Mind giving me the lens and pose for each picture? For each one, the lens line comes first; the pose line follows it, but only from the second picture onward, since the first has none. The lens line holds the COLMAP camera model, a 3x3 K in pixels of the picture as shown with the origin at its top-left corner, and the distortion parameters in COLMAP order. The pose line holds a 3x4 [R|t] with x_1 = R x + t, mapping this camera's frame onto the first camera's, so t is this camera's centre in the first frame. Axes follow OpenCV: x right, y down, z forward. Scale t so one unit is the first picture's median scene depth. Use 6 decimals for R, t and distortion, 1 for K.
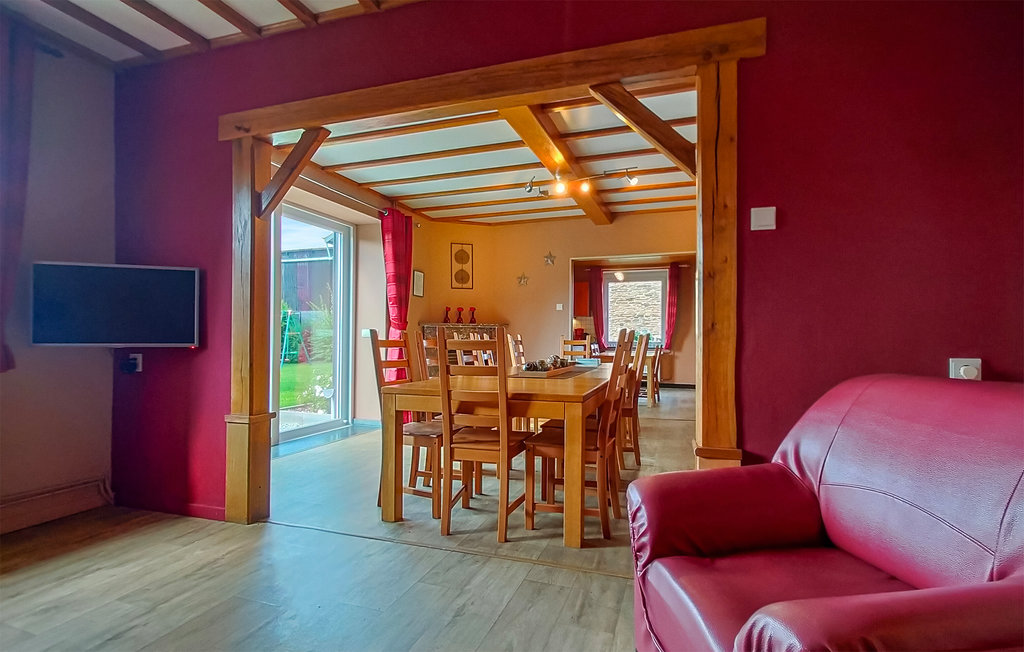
lens RADIAL K [[484.8, 0, 527.9], [0, 484.8, 339.6], [0, 0, 1]] dist [0.000183, 0.000208]
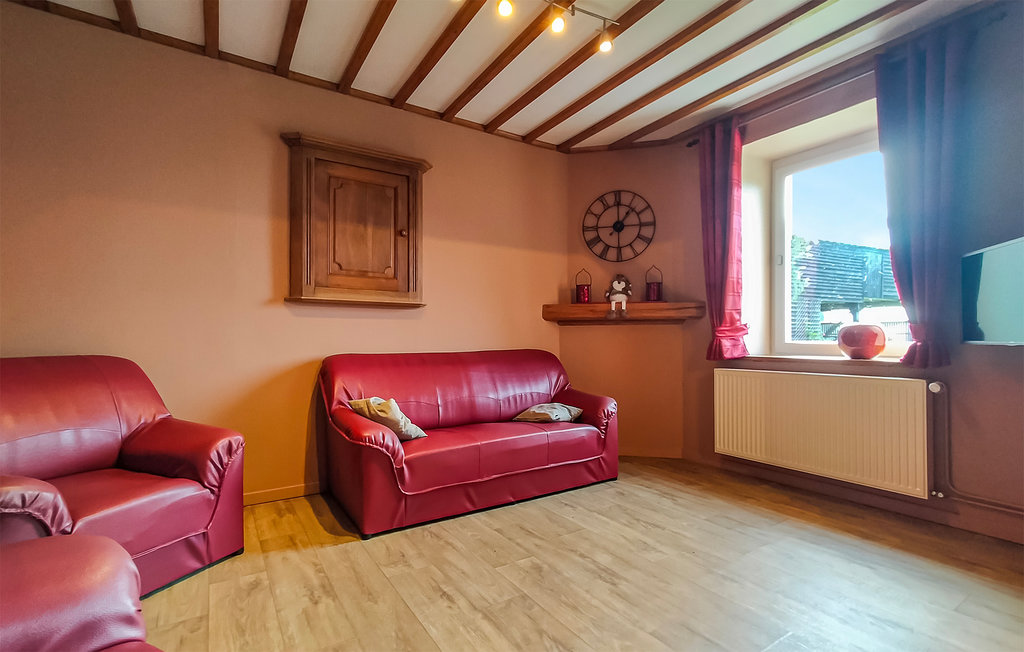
lens RADIAL K [[484.8, 0, 527.9], [0, 484.8, 339.6], [0, 0, 1]] dist [0.000183, 0.000208]
pose [[-0.635663, -0.004595, -0.771953, 0.567796], [0.002338, 0.999966, -0.007877, 0.014186], [0.771963, -0.006812, -0.635630, 1.830936]]
